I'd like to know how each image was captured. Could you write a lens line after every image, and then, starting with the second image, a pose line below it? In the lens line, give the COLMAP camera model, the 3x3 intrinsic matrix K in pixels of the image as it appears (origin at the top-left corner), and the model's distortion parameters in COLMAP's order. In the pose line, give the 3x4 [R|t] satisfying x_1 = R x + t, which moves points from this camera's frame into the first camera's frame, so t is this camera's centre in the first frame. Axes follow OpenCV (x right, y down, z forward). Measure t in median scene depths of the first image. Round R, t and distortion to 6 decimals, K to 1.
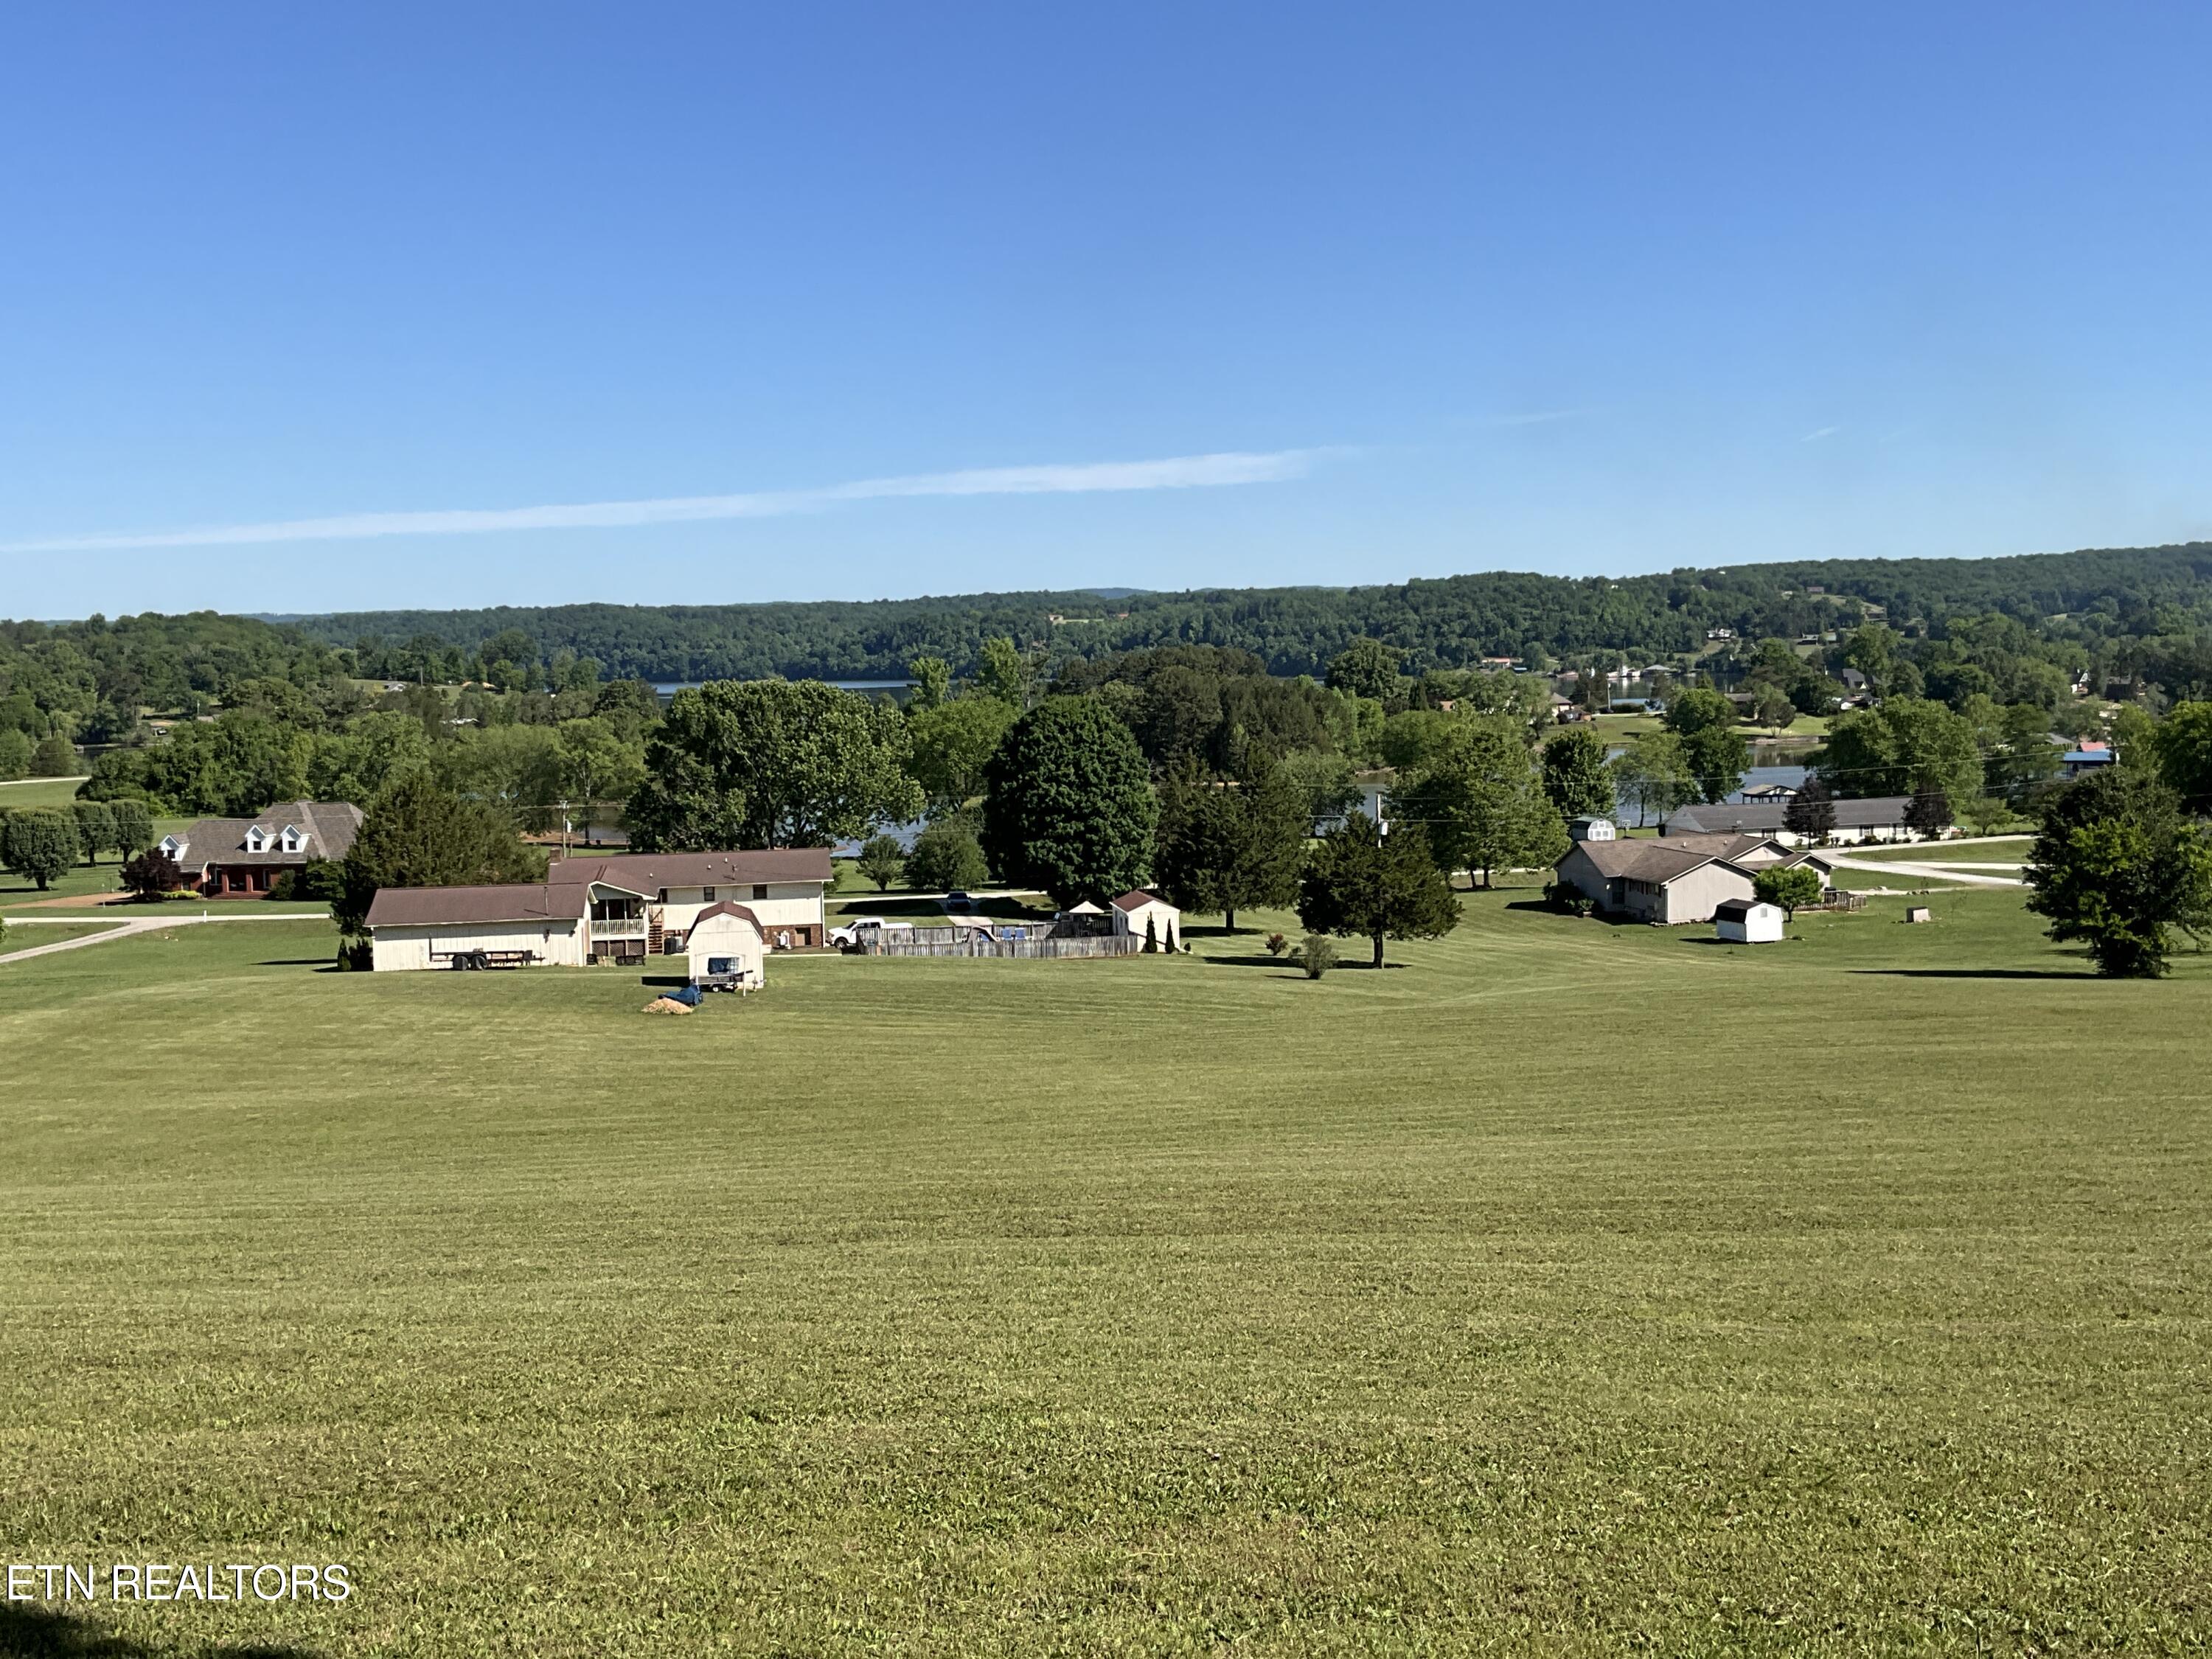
lens RADIAL K [[2273.9, 0, 1100.6], [0, 2273.9, 819.1], [0, 0, 1]] dist [0.136688, -0.311472]
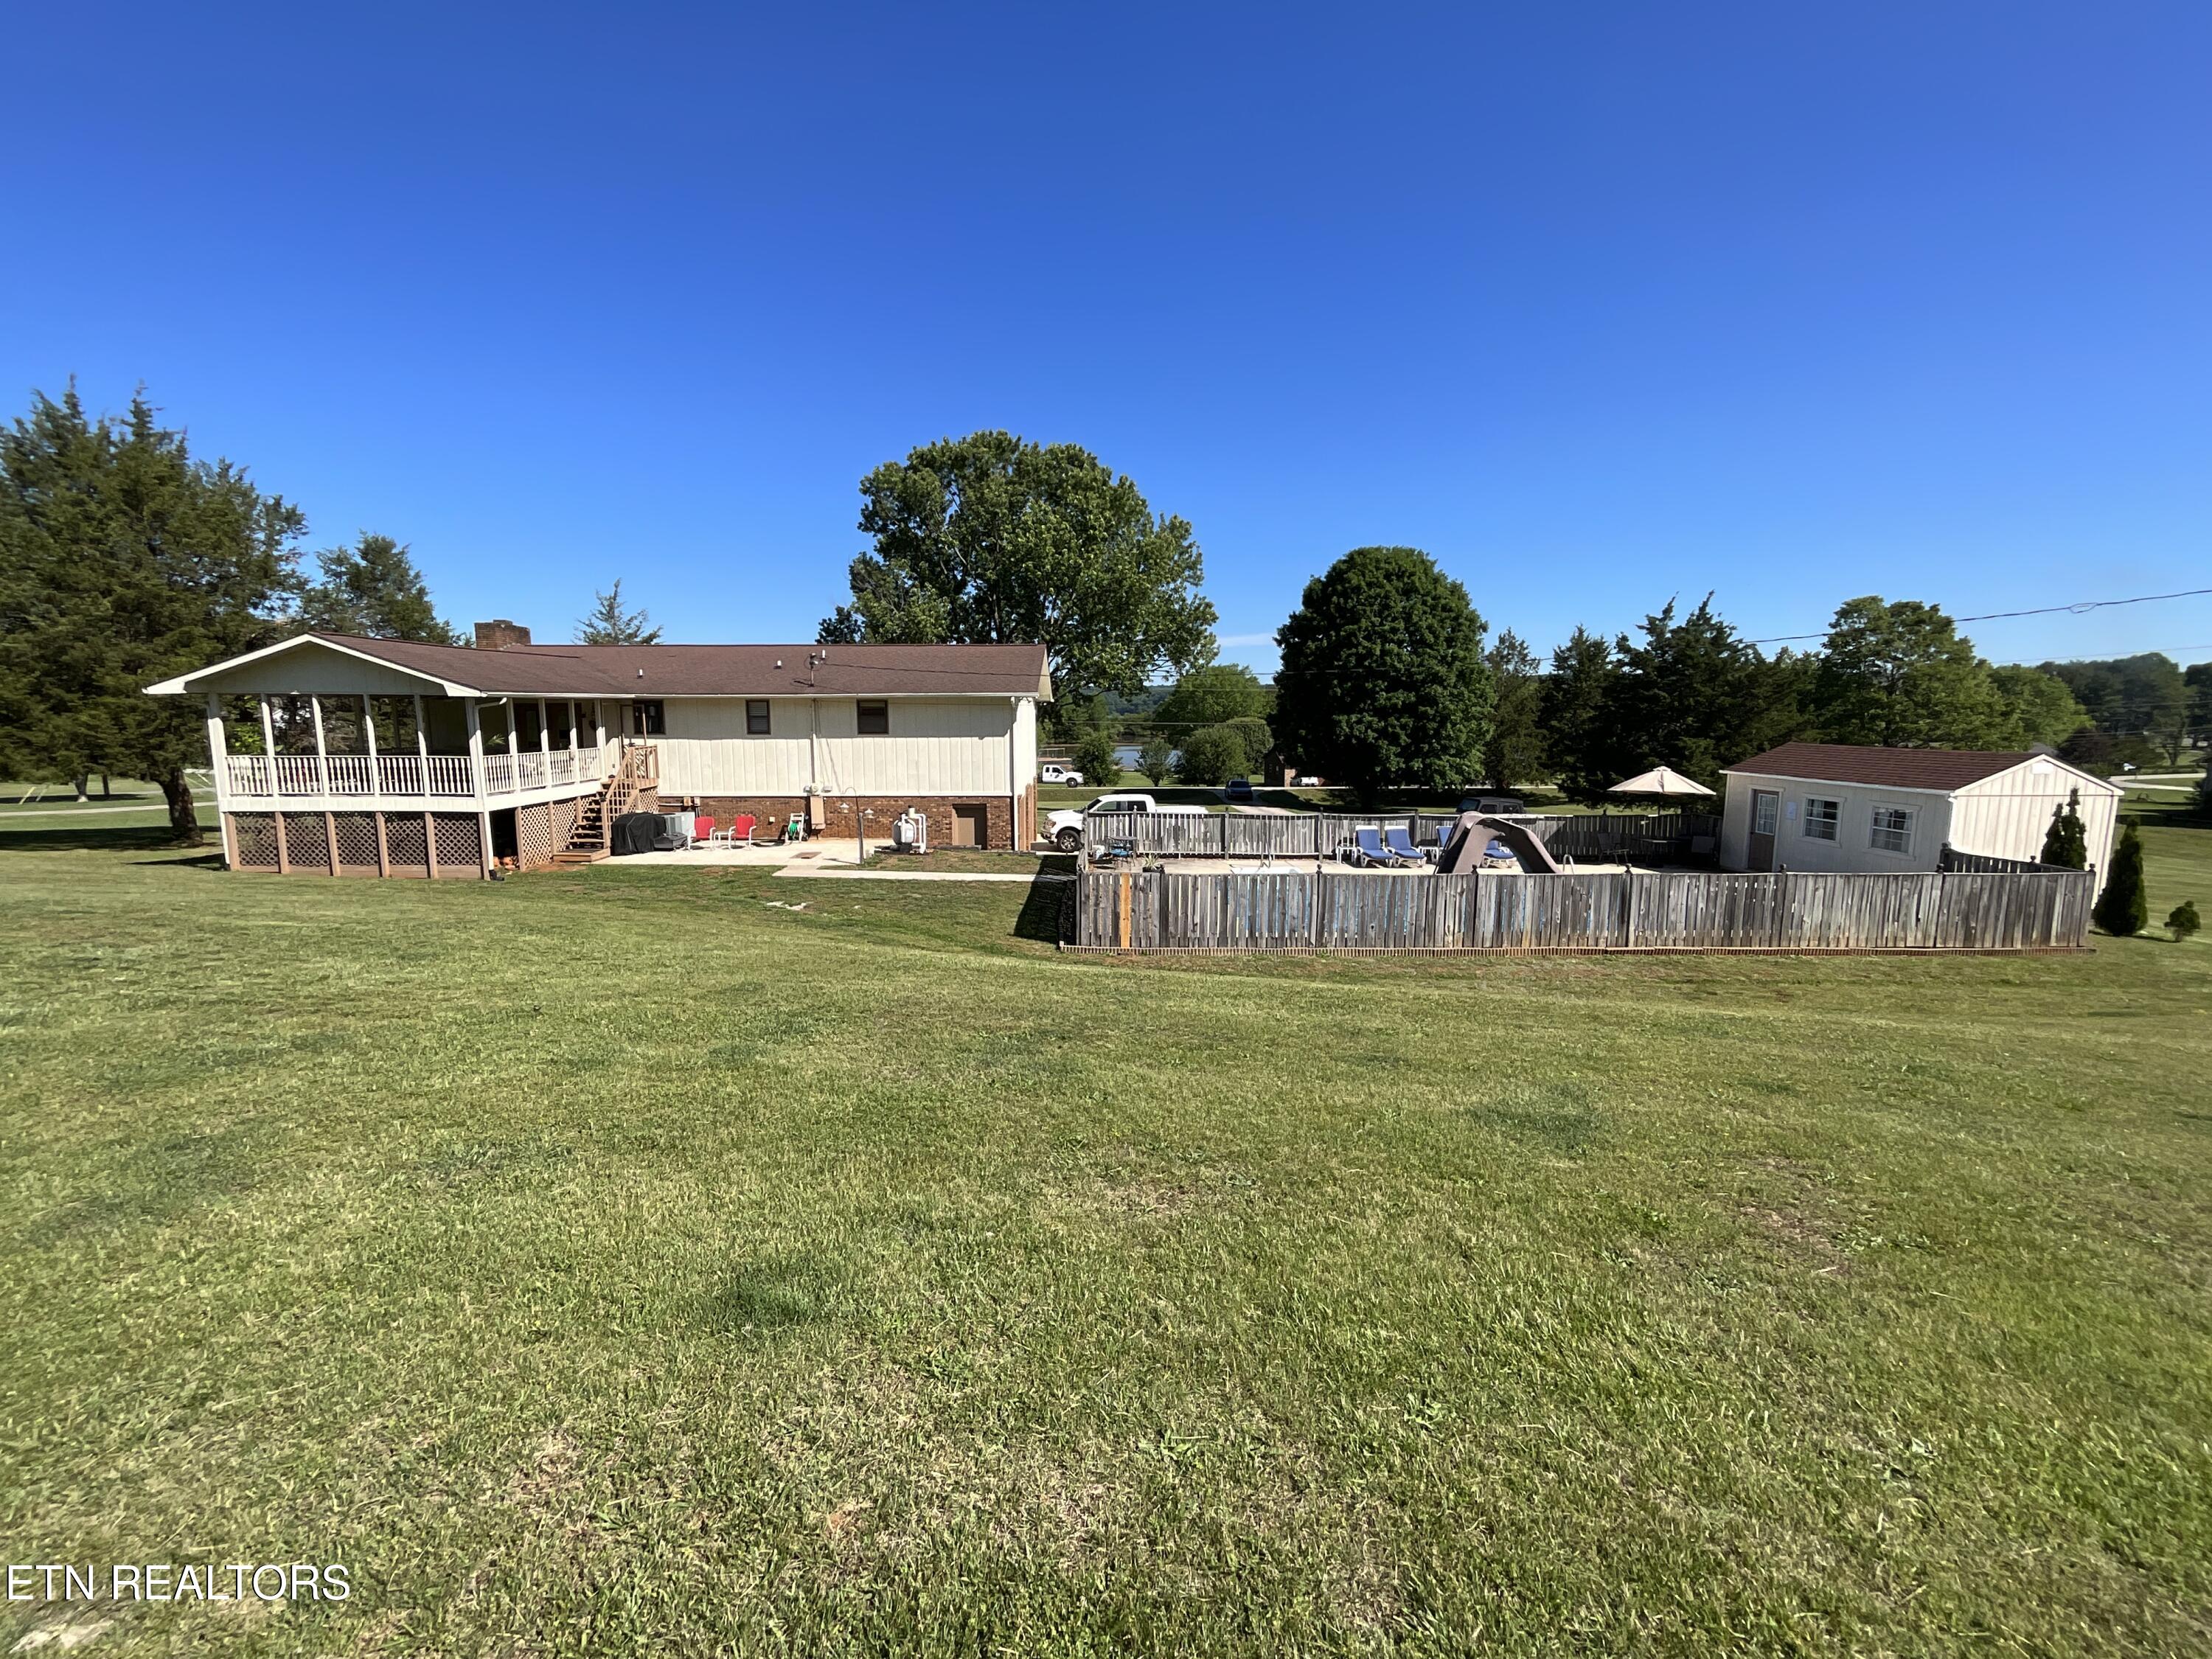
lens RADIAL K [[904.4, 0, 1106.0], [0, 904.4, 829.5], [0, 0, 1]] dist [0.008923, -0.004205]
pose [[0.987714, 0.042810, -0.150292, -0.089923], [-0.033905, 0.997542, 0.061322, 0.046997], [0.152548, -0.055473, 0.986738, 0.957184]]
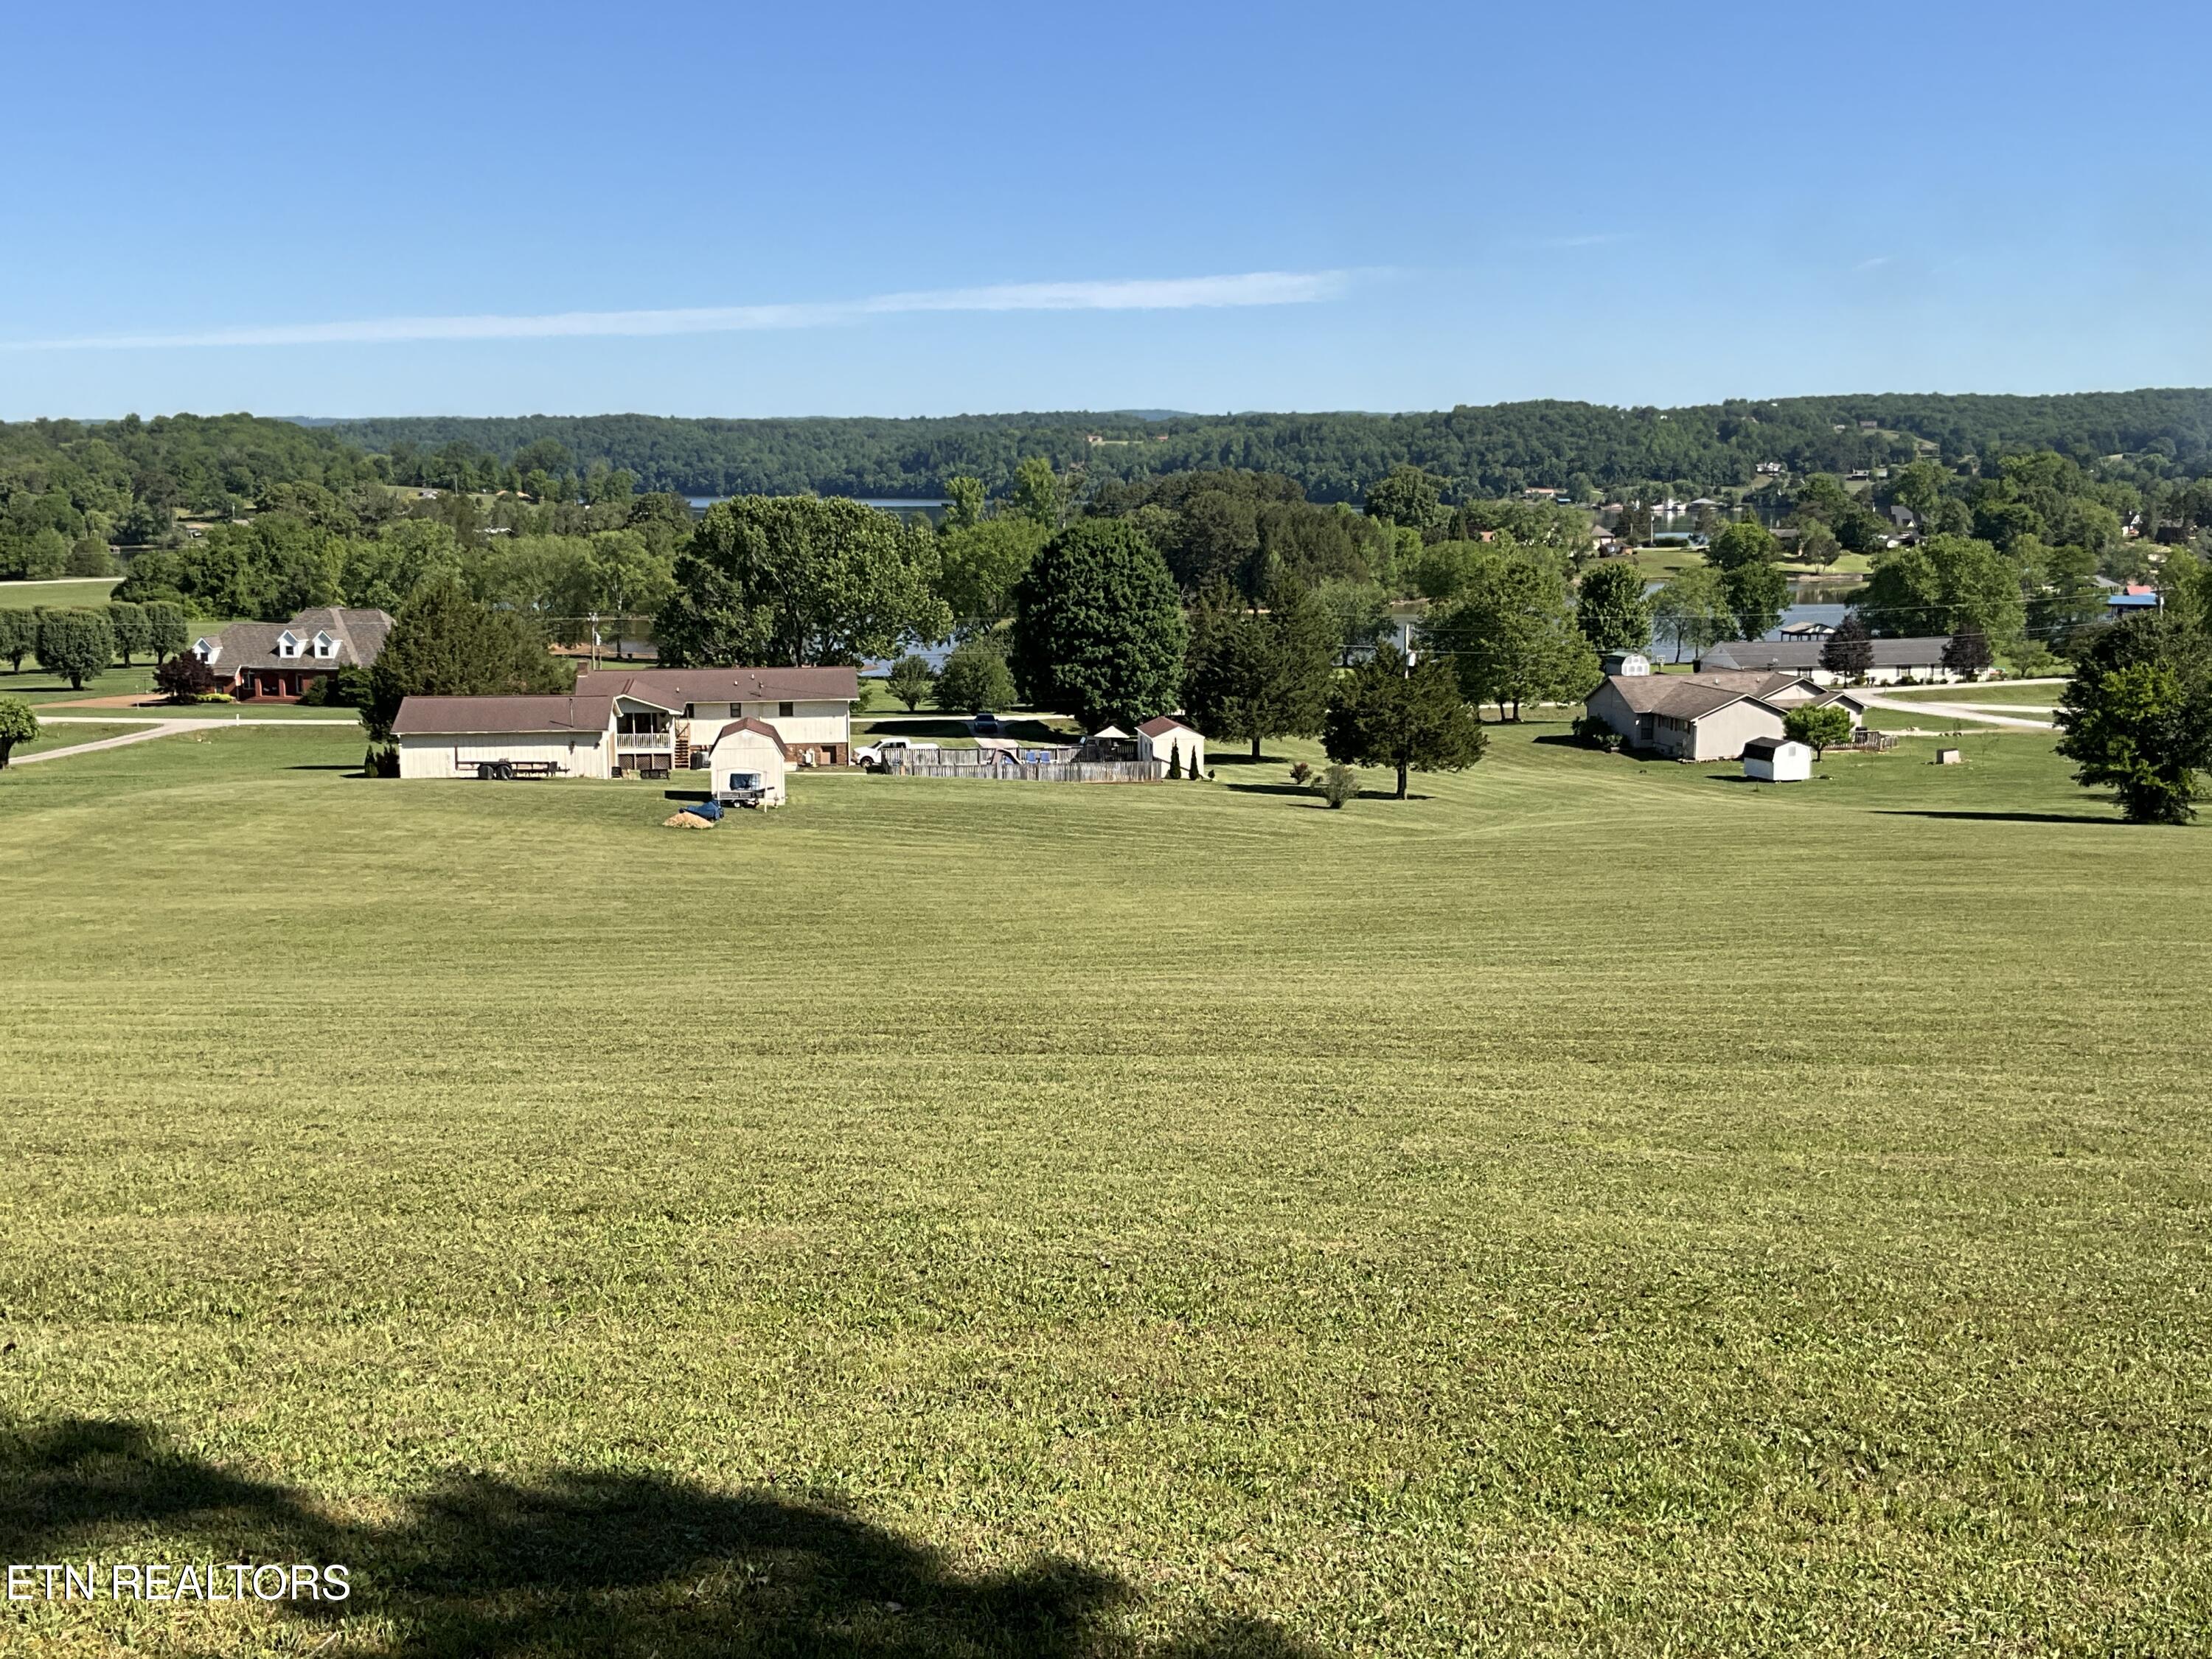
lens RADIAL K [[2273.9, 0, 1100.6], [0, 2273.9, 819.1], [0, 0, 1]] dist [0.136688, -0.311472]
pose [[0.999652, 0.022693, -0.013440, 0.003677], [-0.021596, 0.996812, 0.076813, 0.000079], [0.015141, -0.076496, 0.996955, -0.000153]]
